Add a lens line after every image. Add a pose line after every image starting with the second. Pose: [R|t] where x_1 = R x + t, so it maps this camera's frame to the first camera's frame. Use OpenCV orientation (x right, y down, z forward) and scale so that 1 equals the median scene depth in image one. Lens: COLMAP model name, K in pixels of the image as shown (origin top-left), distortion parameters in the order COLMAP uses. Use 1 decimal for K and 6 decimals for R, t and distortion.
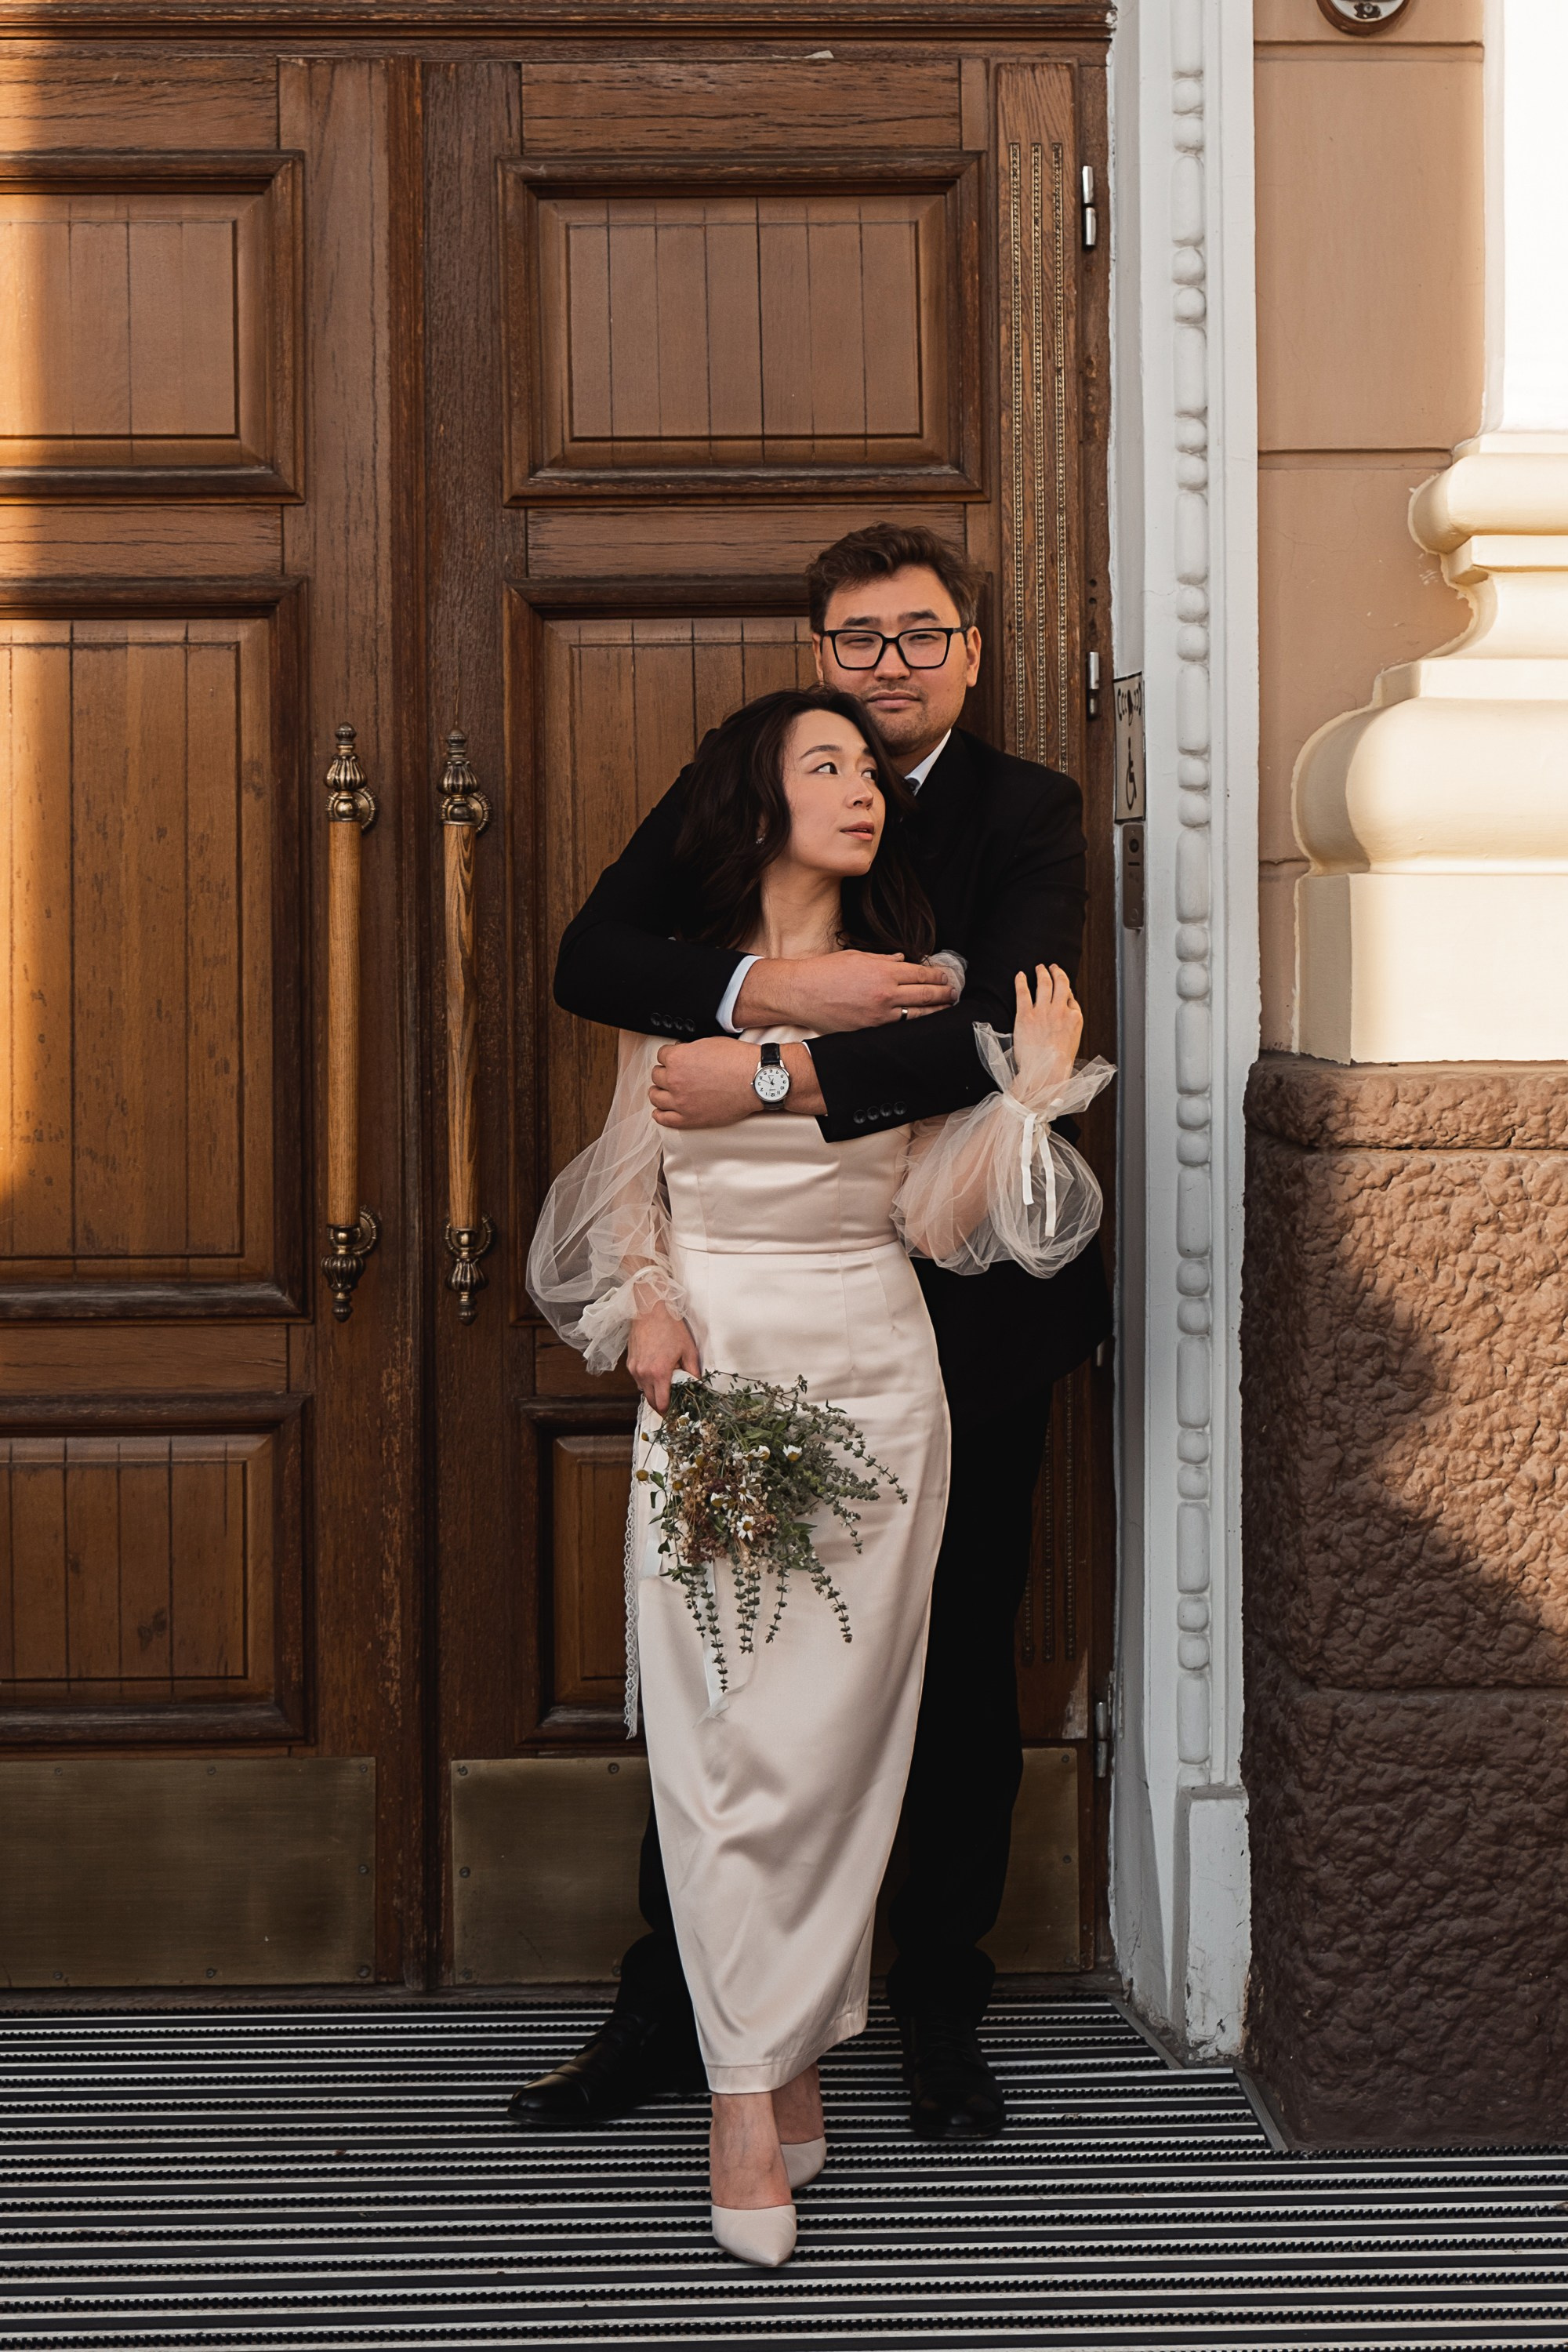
lens RADIAL K [[3092.4, 0, 784.0], [0, 3092.4, 1176.0], [0, 0, 1]] dist [0.007499, 0.025421]
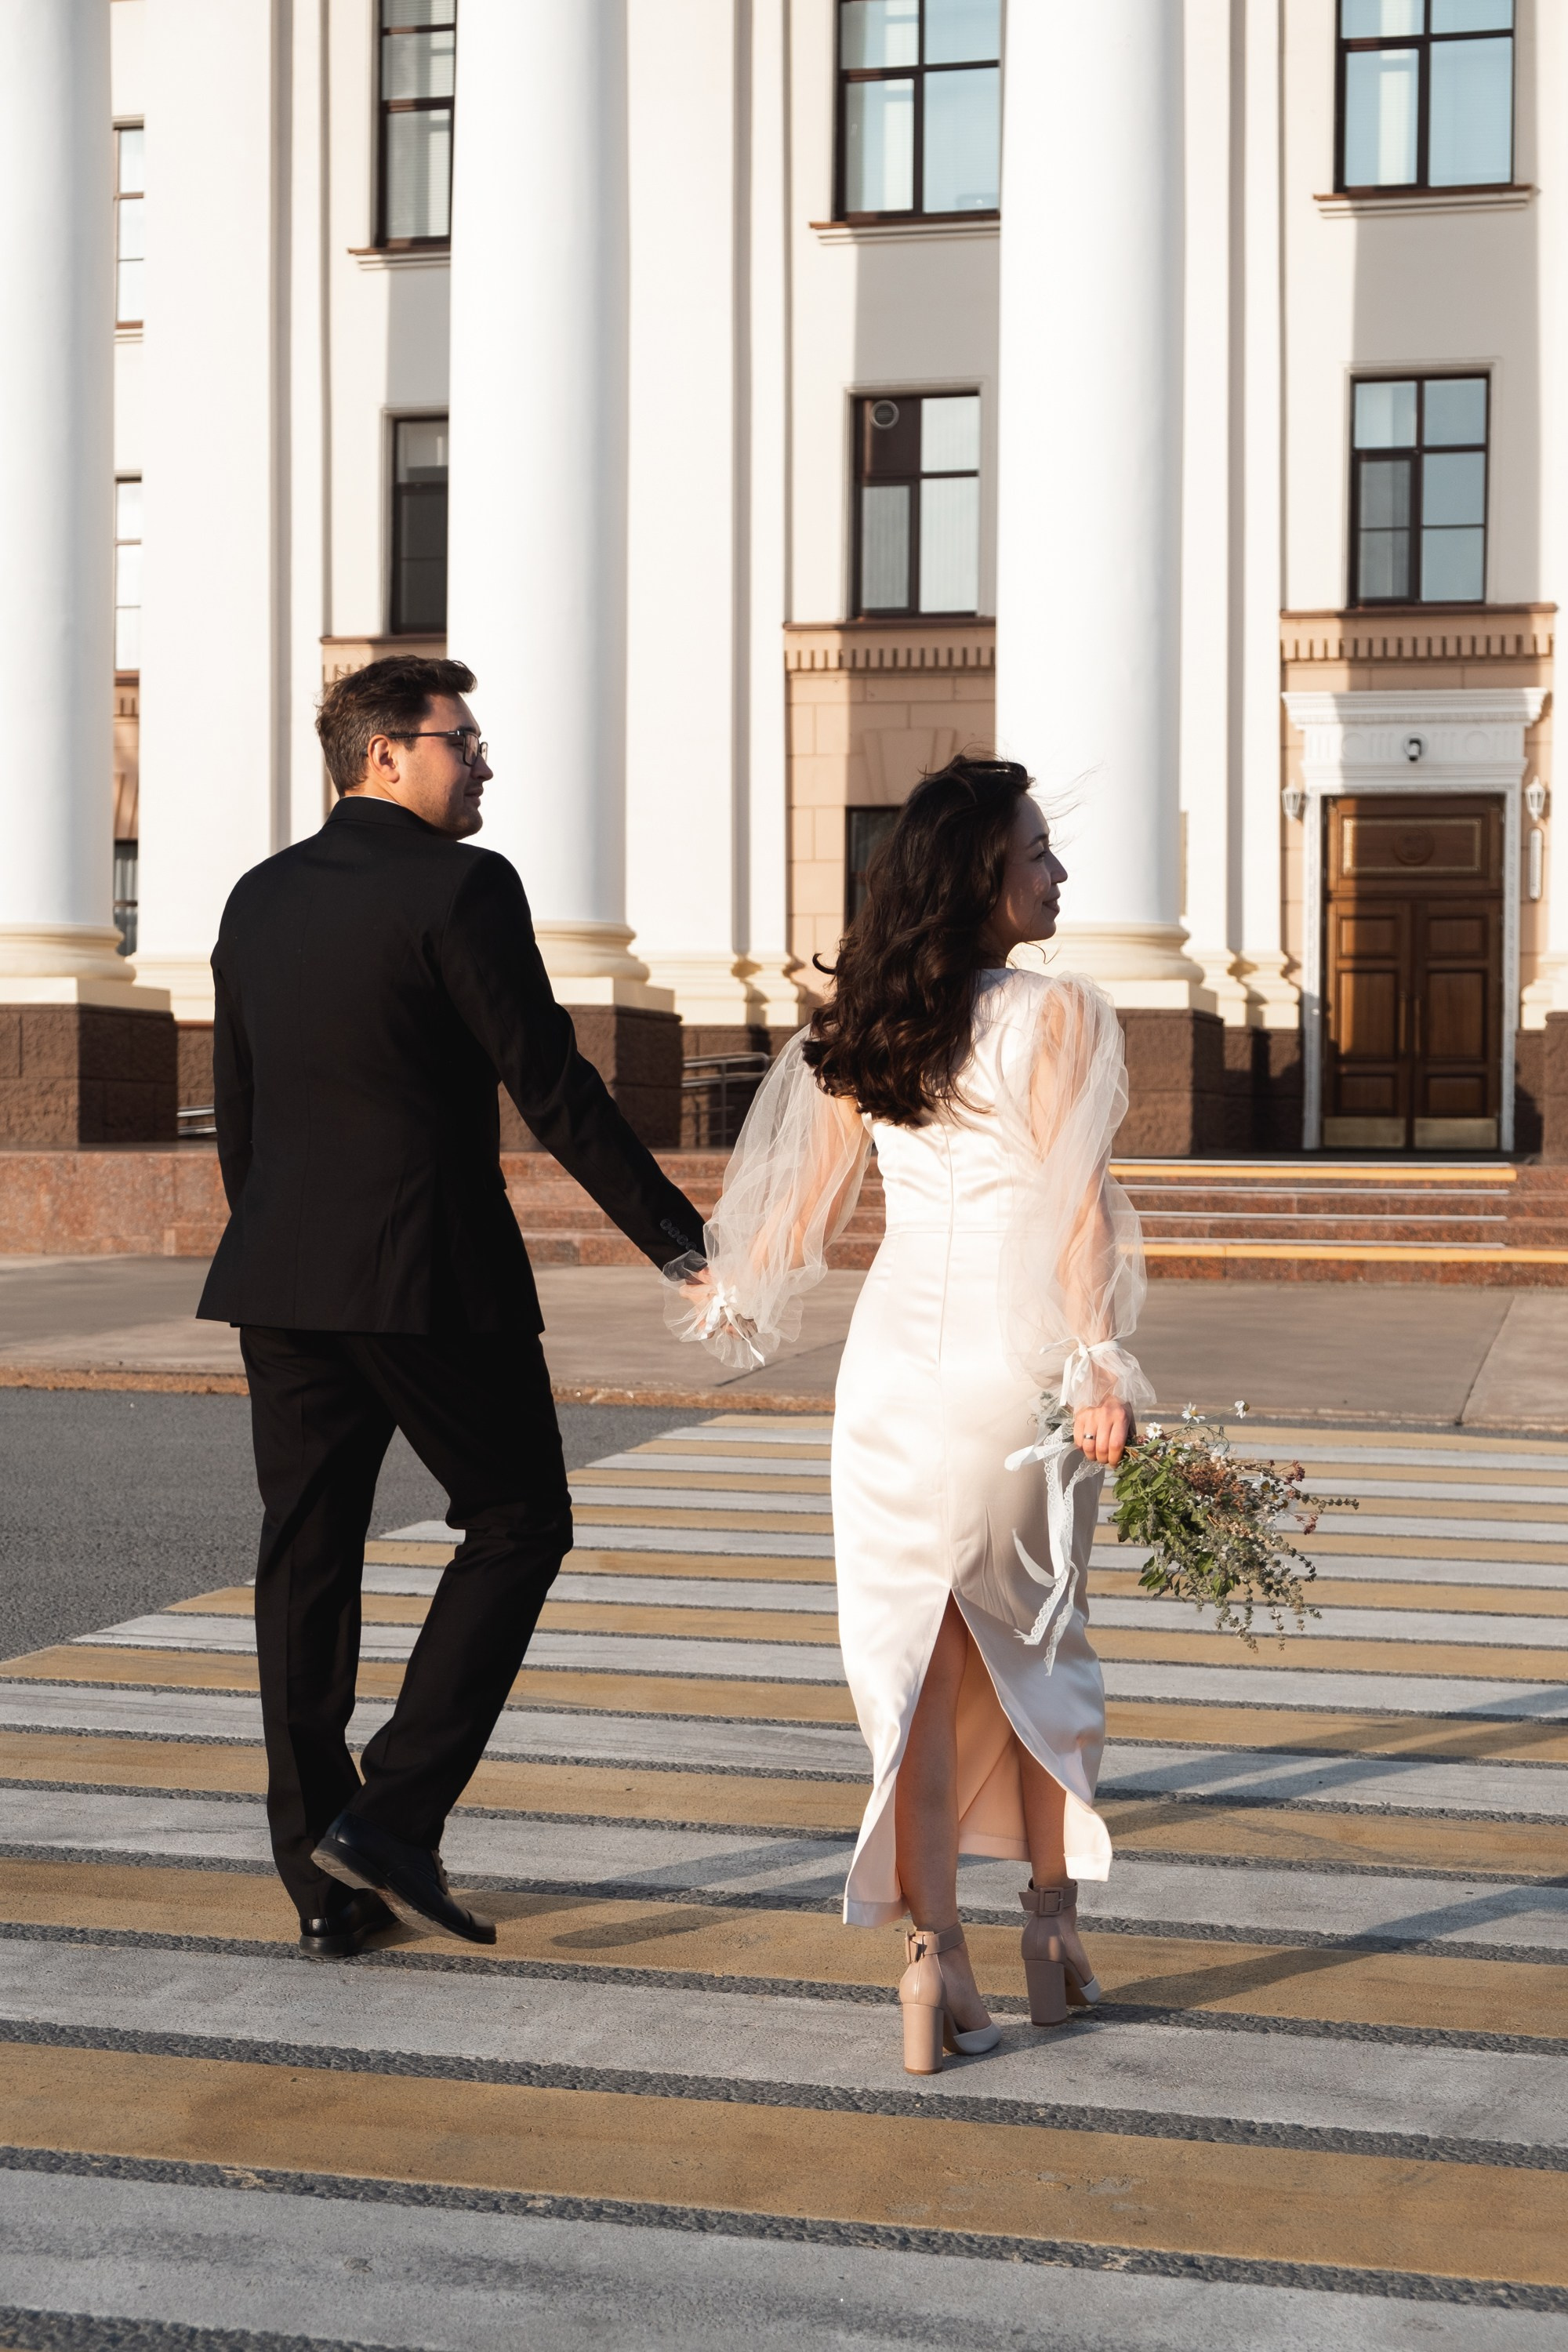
lens RADIAL K [[3373.4, 0, 784.0], [0, 3373.4, 1176.0], [0, 0, 1]] dist [0.012112, 0.049780]
pose [[0.951761, 0.015602, -0.306443, 0.997856], [-0.021279, 0.999658, -0.015192, 0.499343], [0.306101, 0.020980, 0.951768, -7.645003]]
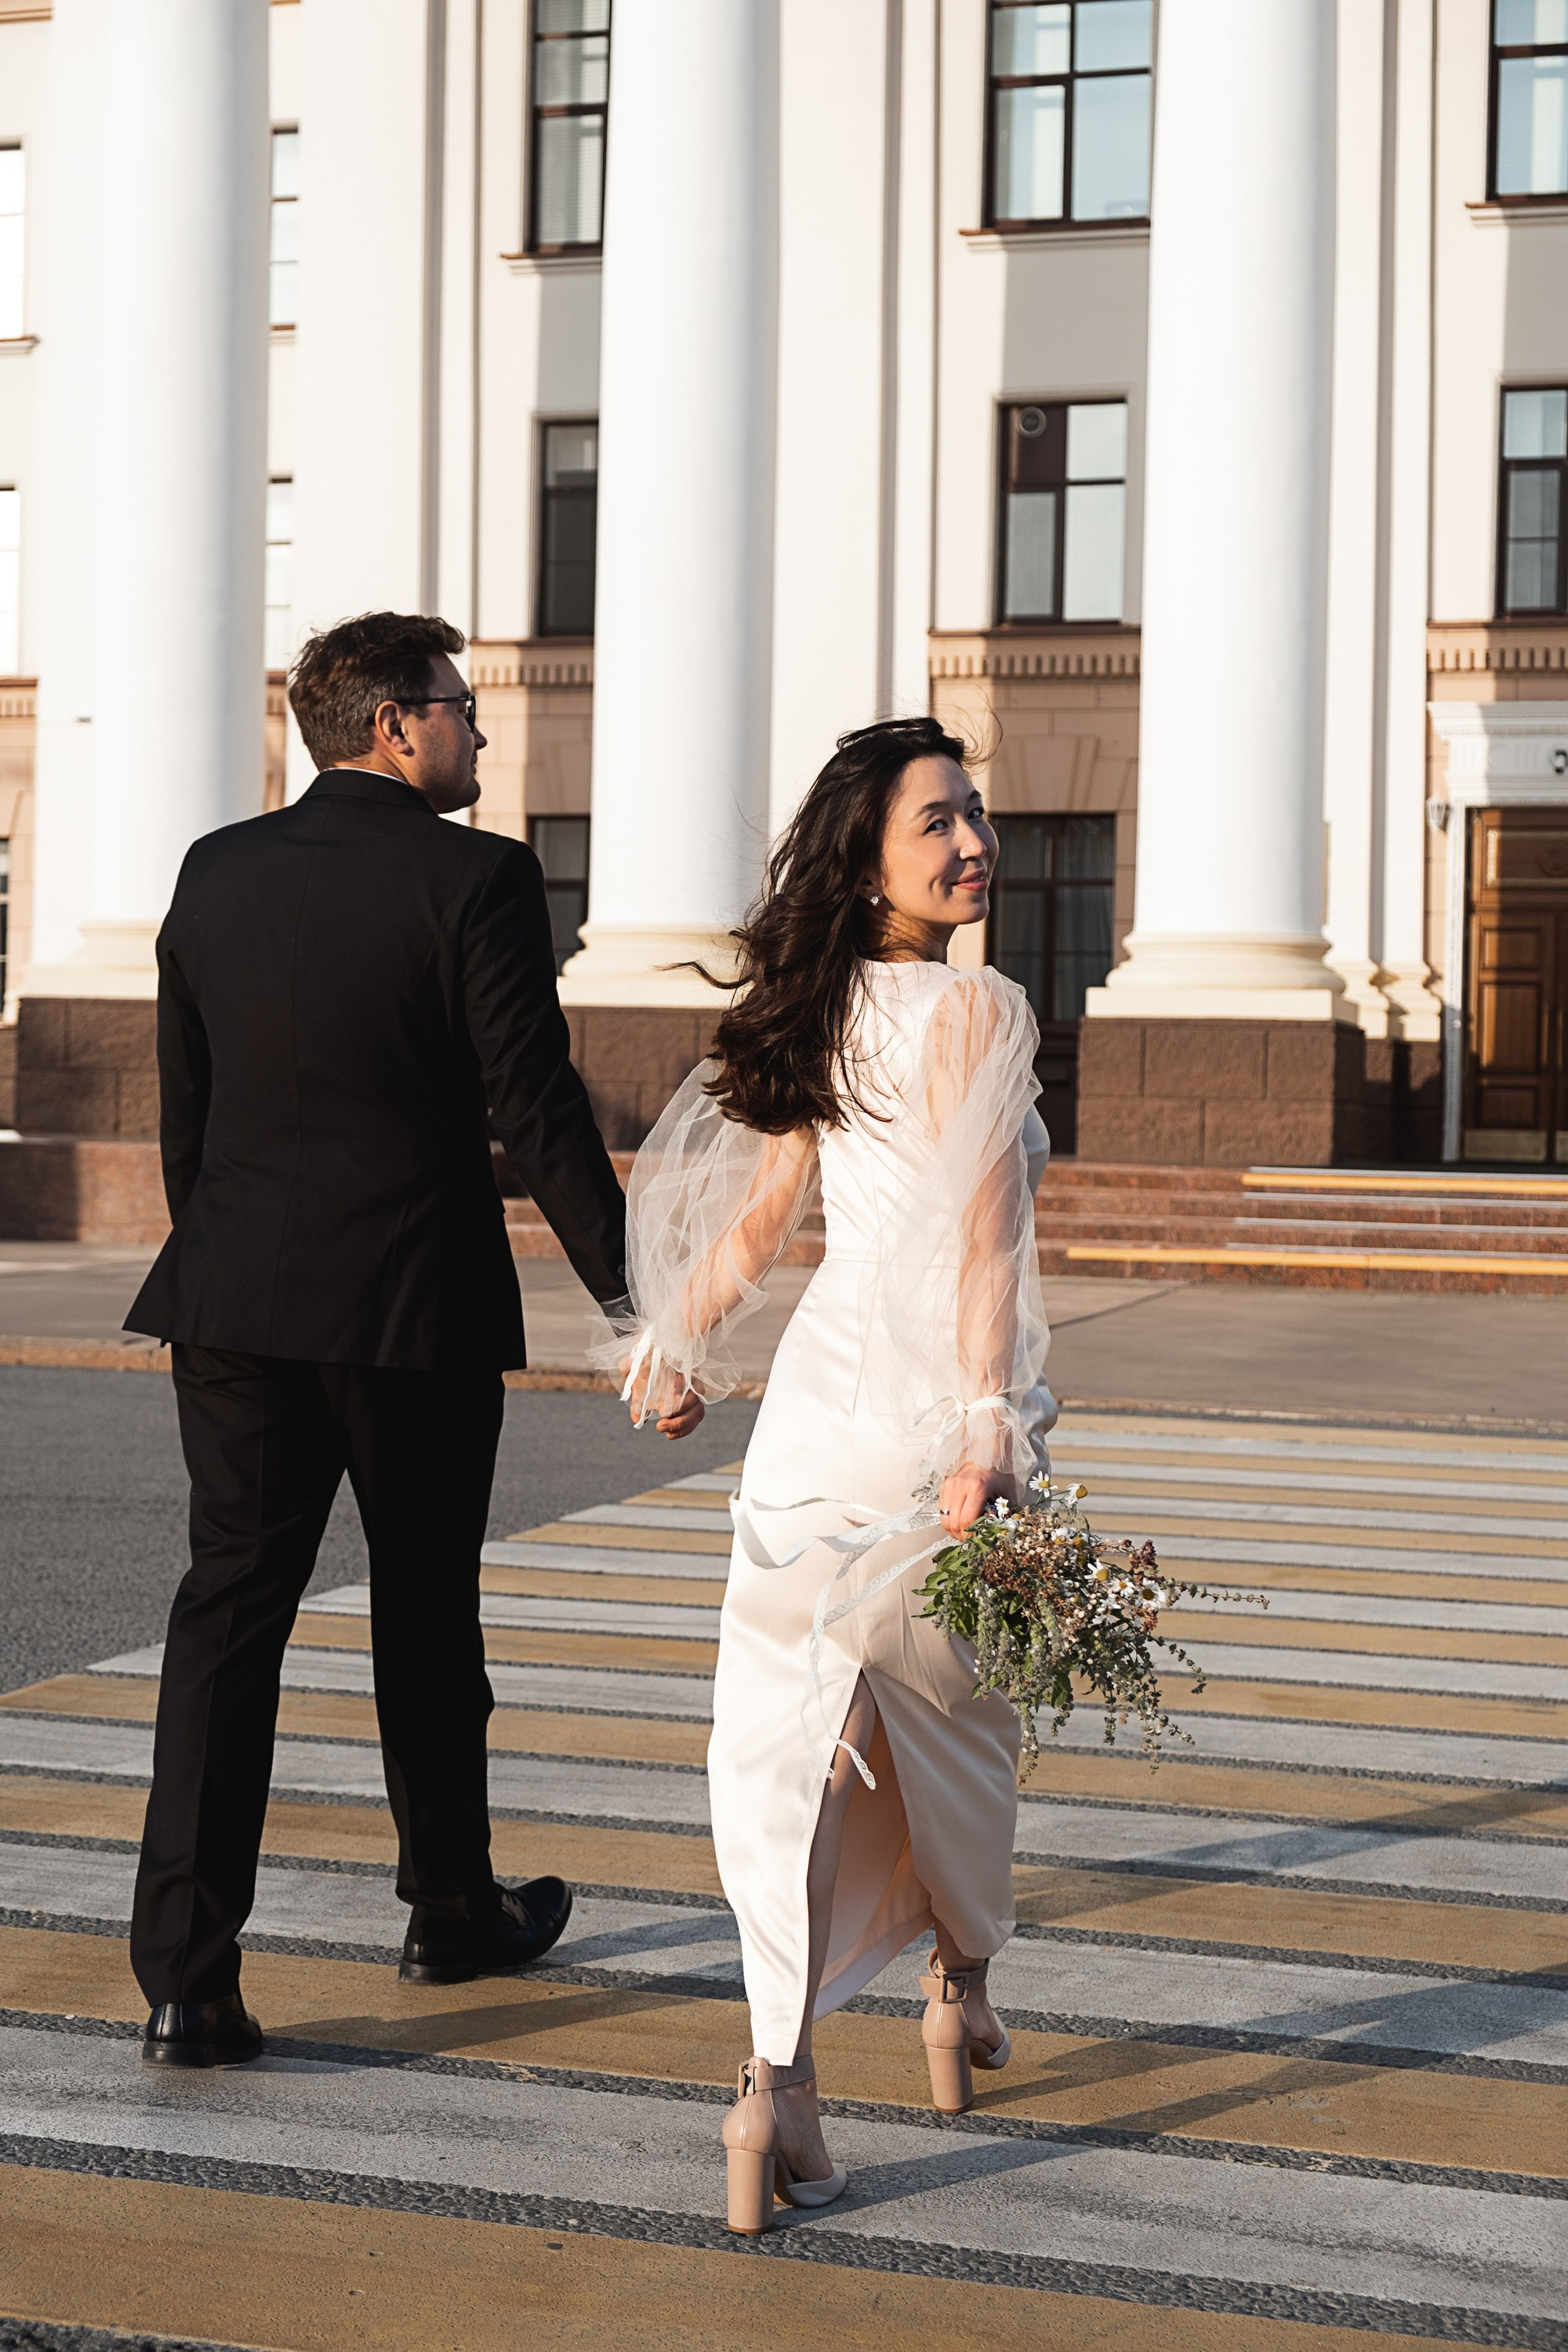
lens RADIAL K [[3409.5, 0, 784.0], [0, 3409.5, 1176.0], [0, 0, 1]] dist [0.007810, 0.024618]
pose [[0.939990, 0.028128, -0.340040, 0.993401], [-0.035734, 0.999231, -0.016125, 0.508048], [0.339325, 0.027308, 0.940273, -7.759050]]
